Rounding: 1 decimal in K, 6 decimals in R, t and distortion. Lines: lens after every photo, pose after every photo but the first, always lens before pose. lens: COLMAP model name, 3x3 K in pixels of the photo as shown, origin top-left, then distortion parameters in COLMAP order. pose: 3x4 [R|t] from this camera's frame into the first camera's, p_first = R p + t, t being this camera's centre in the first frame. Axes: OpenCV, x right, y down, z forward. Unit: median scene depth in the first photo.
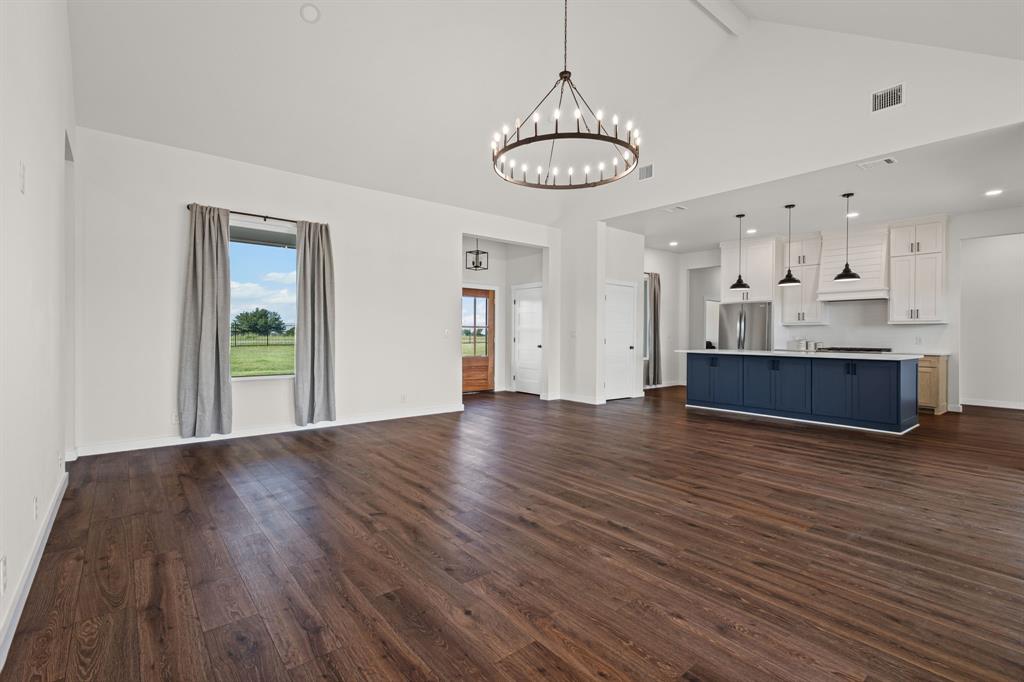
lens RADIAL K [[470.7, 0, 512.6], [0, 470.7, 337.8], [0, 0, 1]] dist [0.010555, -0.000962]
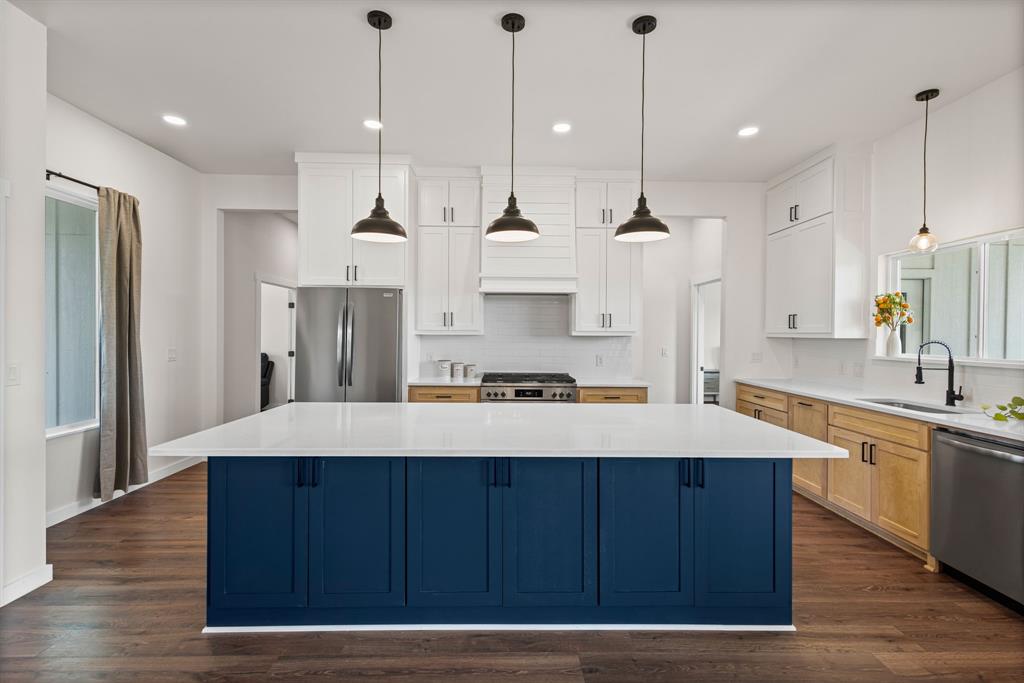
lens RADIAL K [[470.7, 0, 516.1], [0, 470.7, 335.9], [0, 0, 1]] dist [0.010555, -0.000962]
pose [[0.618302, -0.002958, 0.785935, 0.392270], [0.002985, 0.999995, 0.001416, -0.044737], [-0.785935, 0.001471, 0.618308, 1.017959]]
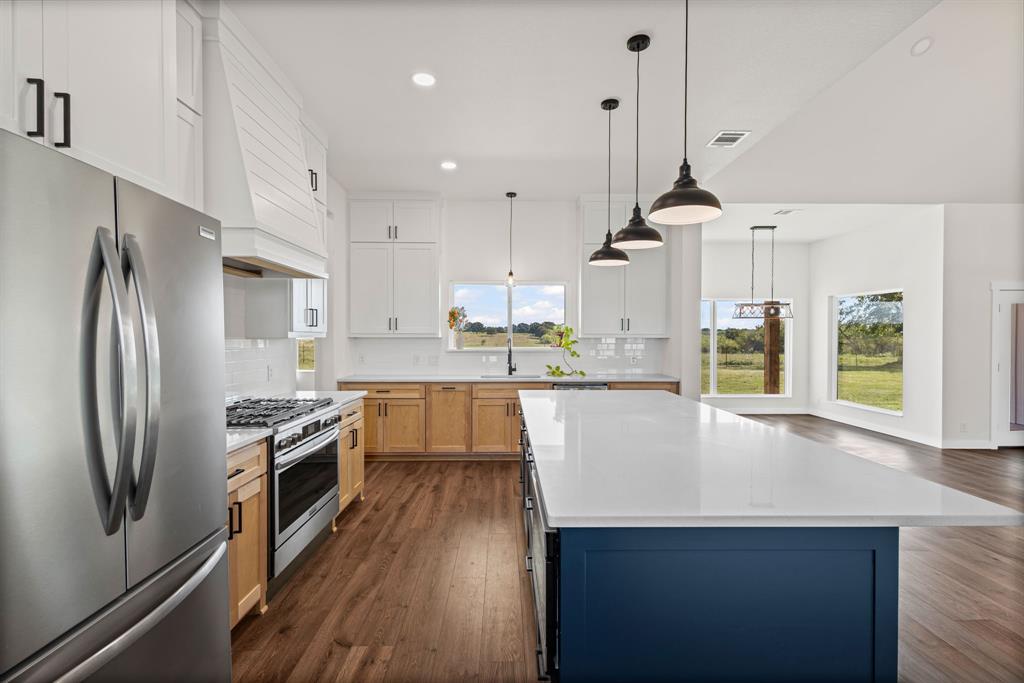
lens RADIAL K [[470.7, 0, 518.3], [0, 470.7, 338.3], [0, 0, 1]] dist [0.010555, -0.000962]
pose [[-0.790120, -0.006852, 0.612914, 0.554242], [0.003005, 0.999882, 0.015052, -0.051793], [-0.612945, 0.013735, -0.790006, 1.817953]]
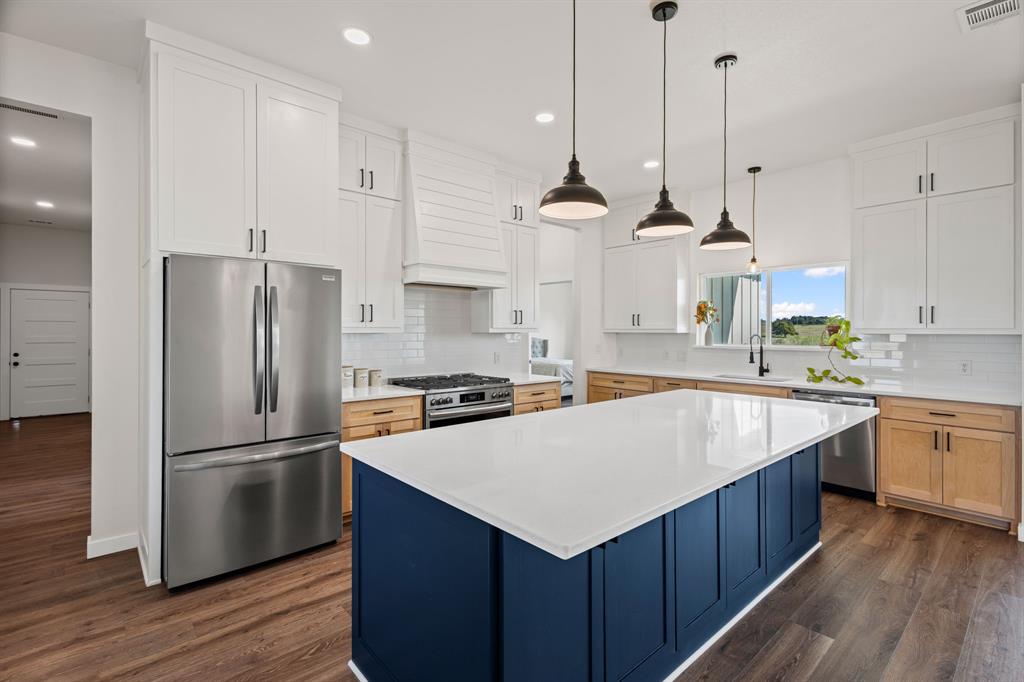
lens RADIAL K [[470.7, 0, 515.3], [0, 470.7, 330.1], [0, 0, 1]] dist [0.010555, -0.000962]
pose [[-0.038000, -0.001068, 0.999277, 0.307626], [0.009442, 0.999954, 0.001428, -0.049372], [-0.999233, 0.009490, -0.037988, 1.490050]]
